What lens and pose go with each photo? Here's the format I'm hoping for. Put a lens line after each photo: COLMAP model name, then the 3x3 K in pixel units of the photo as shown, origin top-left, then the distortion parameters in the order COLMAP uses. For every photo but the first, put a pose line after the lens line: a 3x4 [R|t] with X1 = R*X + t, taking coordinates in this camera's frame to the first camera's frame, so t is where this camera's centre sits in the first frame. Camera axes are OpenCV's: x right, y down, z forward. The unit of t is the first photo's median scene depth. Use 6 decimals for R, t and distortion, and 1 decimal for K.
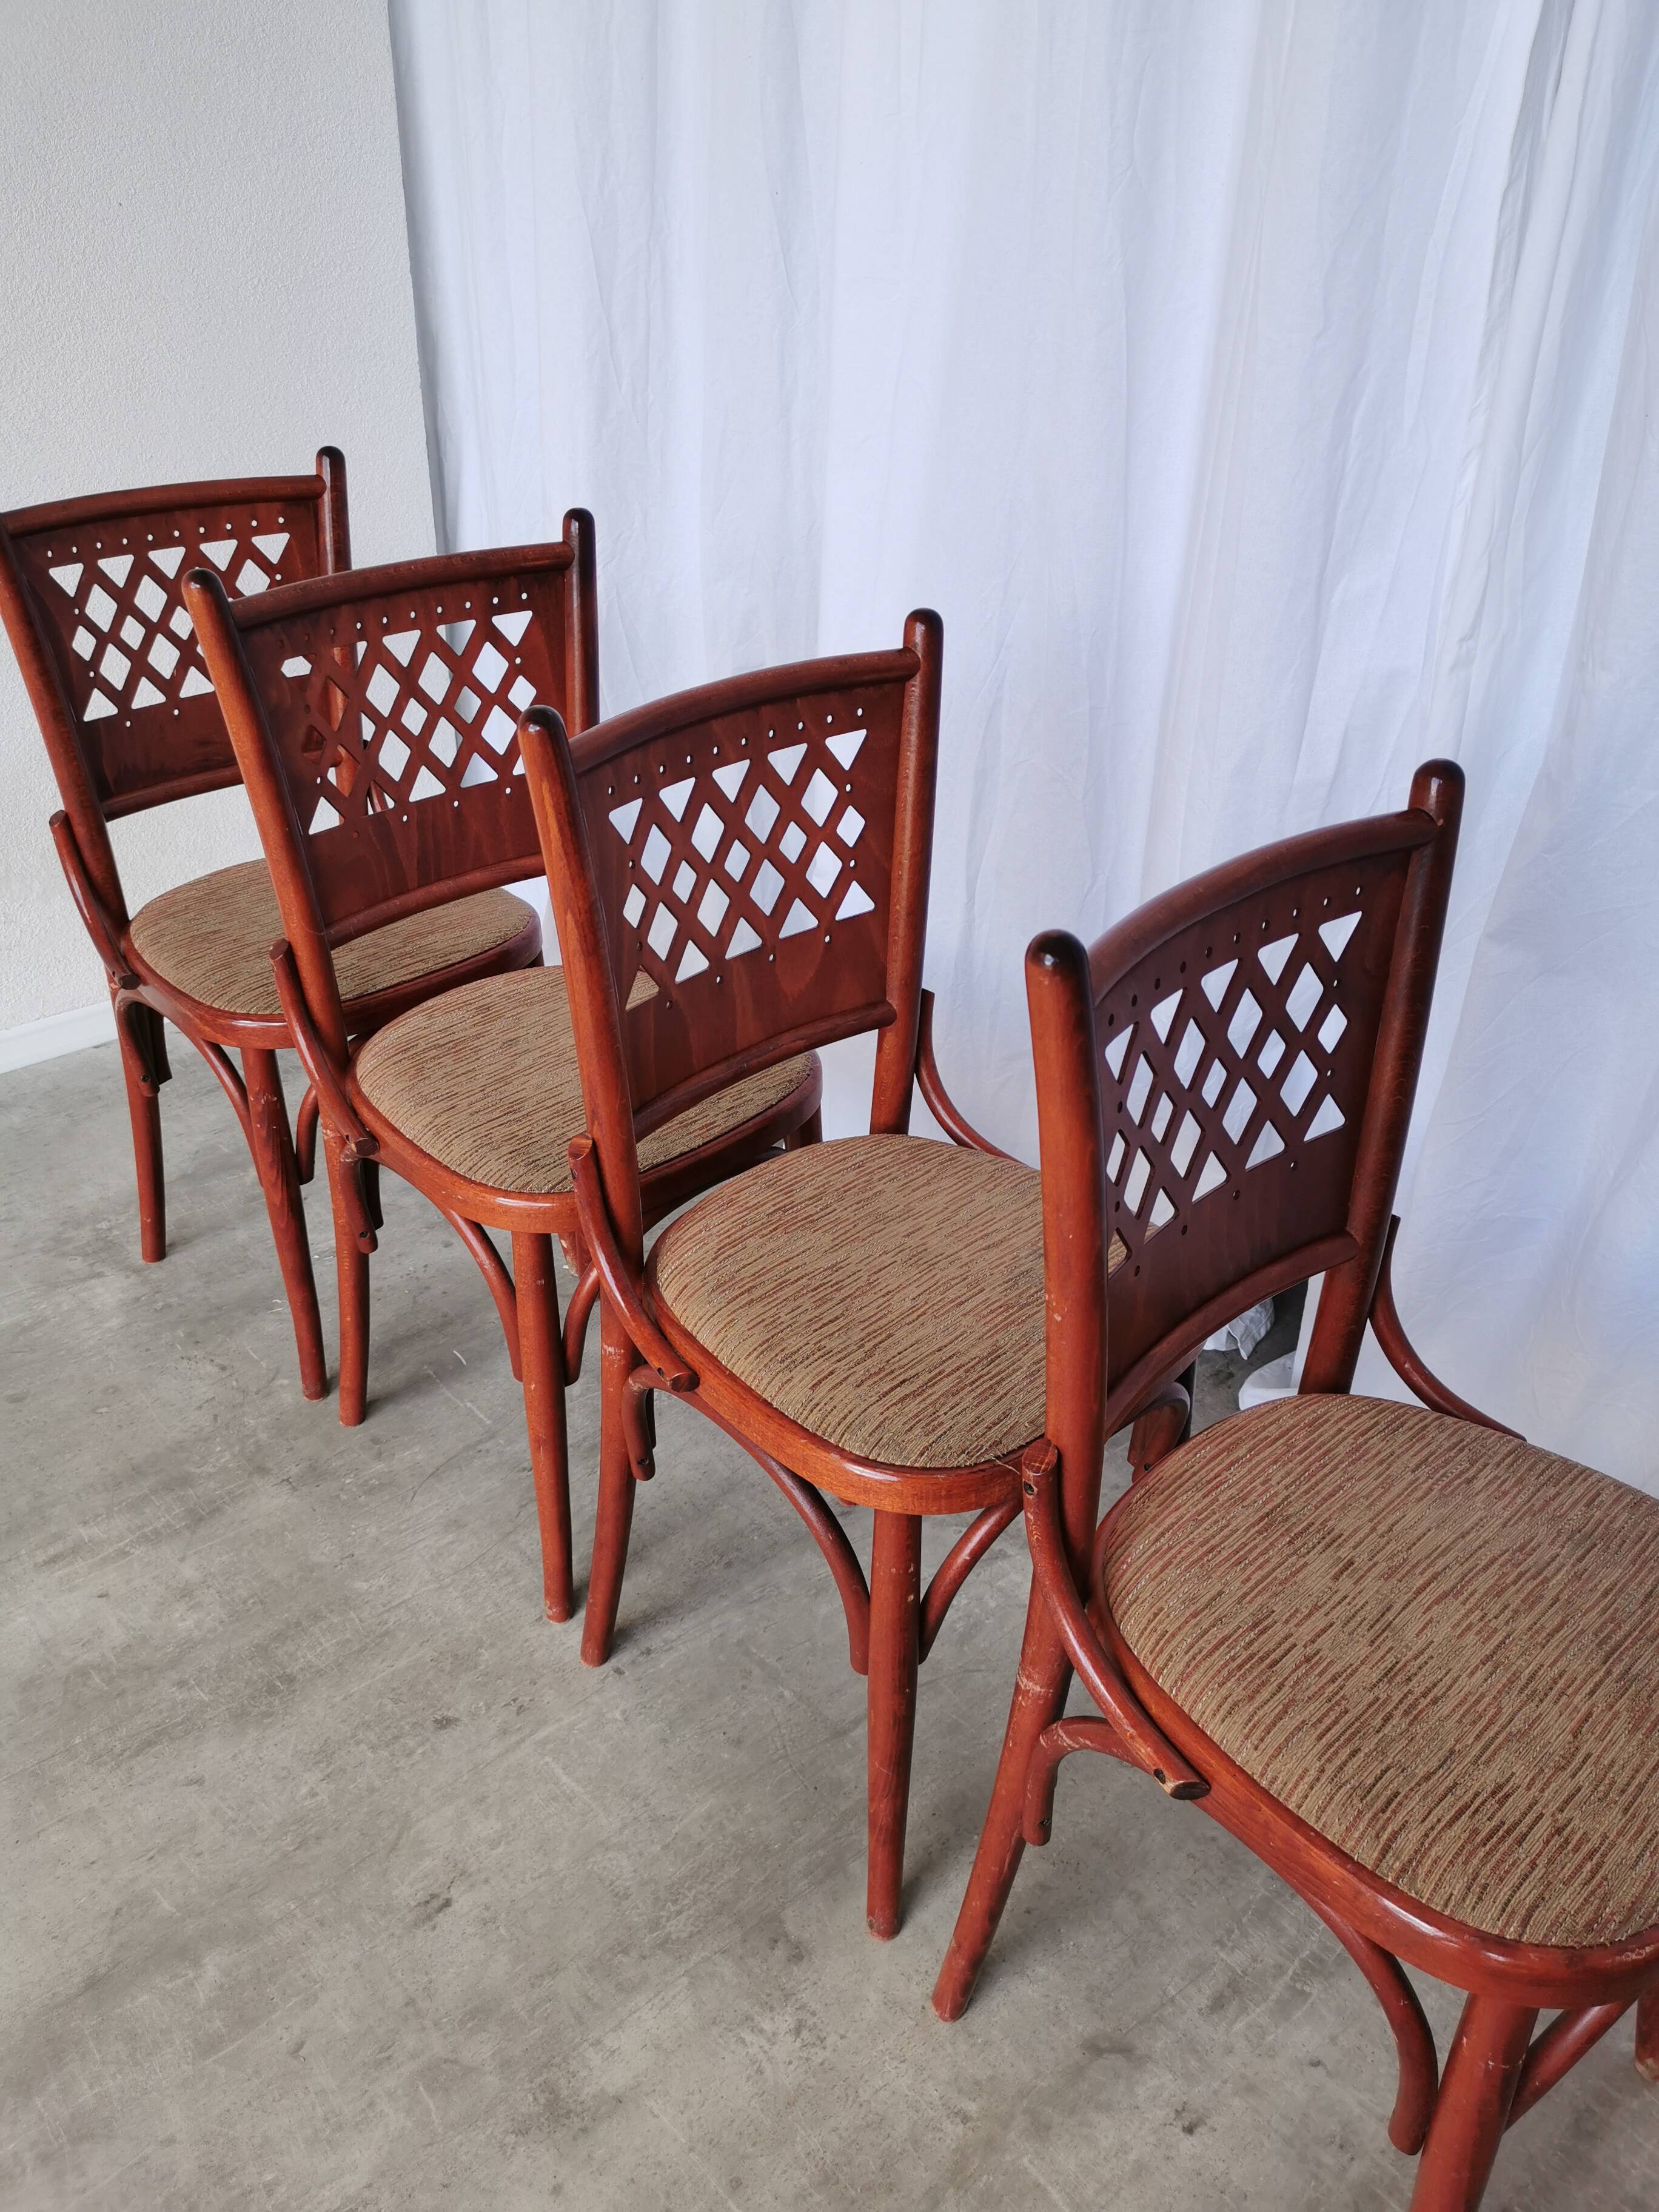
lens RADIAL K [[1731.1, 0, 819.0], [0, 1731.1, 1096.1], [0, 0, 1]] dist [0.047844, -0.055474]
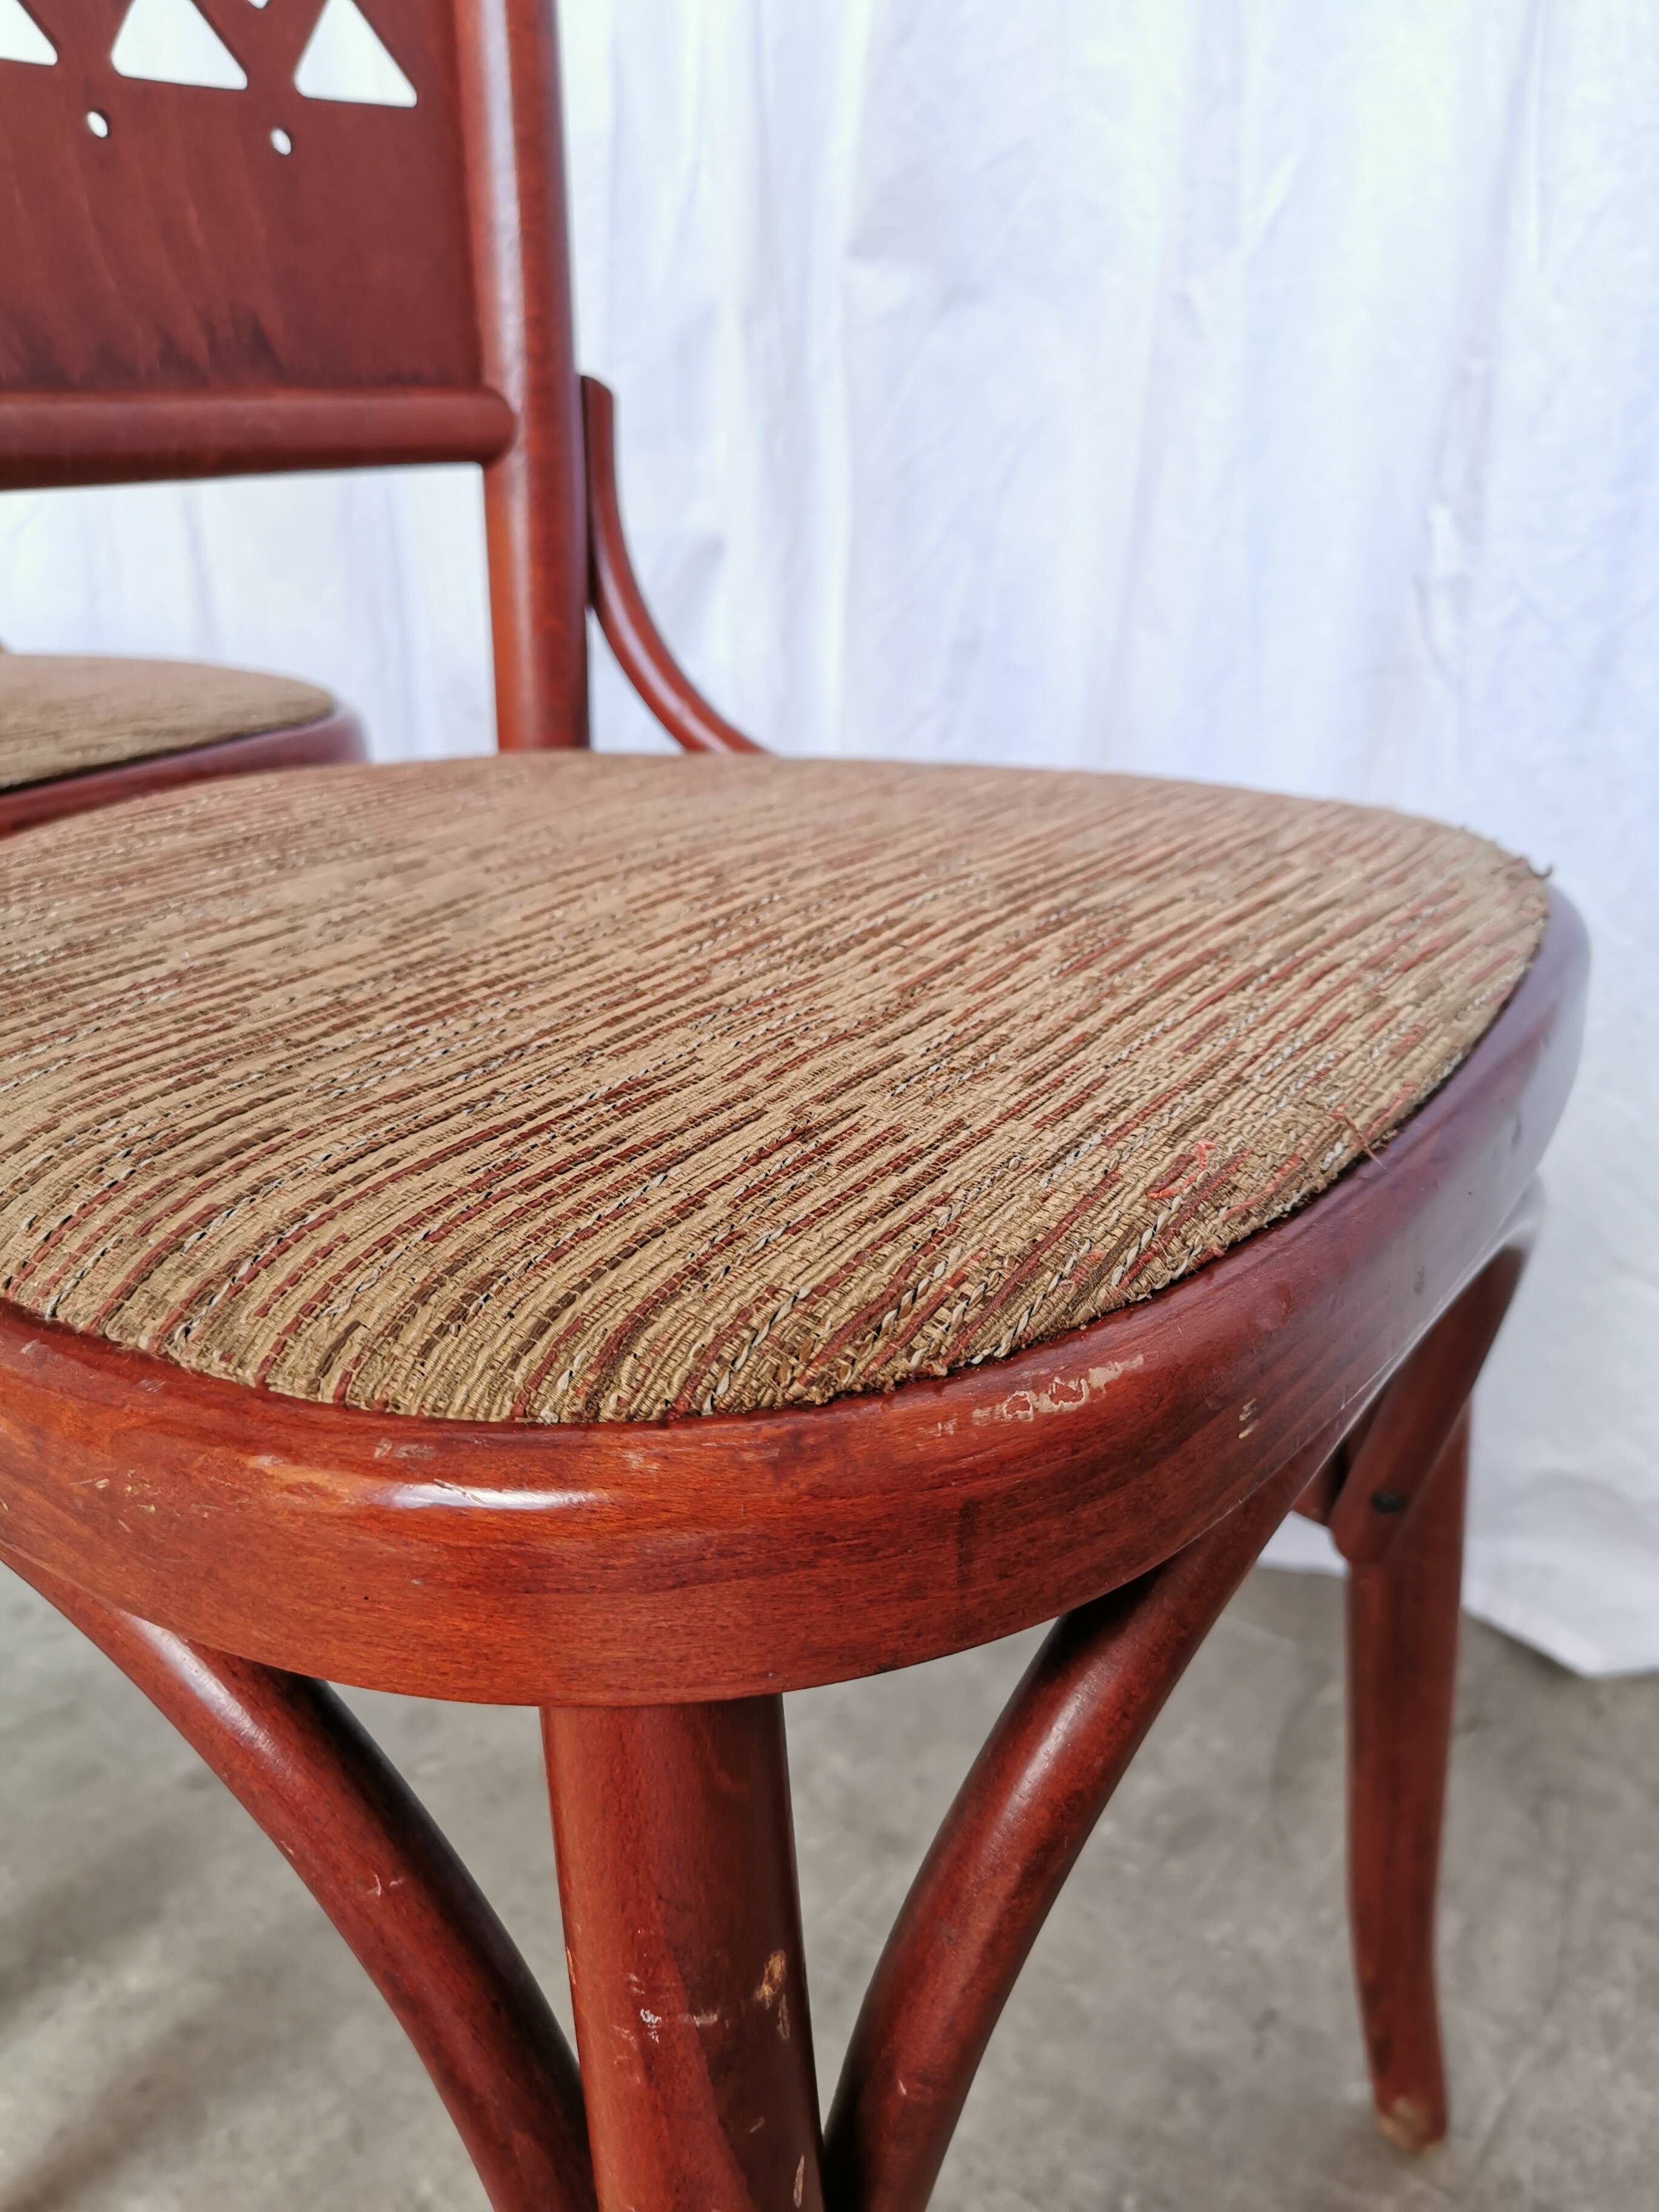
lens RADIAL K [[1731.1, 0, 844.5], [0, 1731.1, 1139.5], [0, 0, 1]] dist [0.047844, -0.055474]
pose [[0.976883, -0.118506, 0.177919, 0.228232], [0.141764, 0.982073, -0.124242, 0.276156], [-0.160006, 0.146593, 0.976170, 0.434072]]
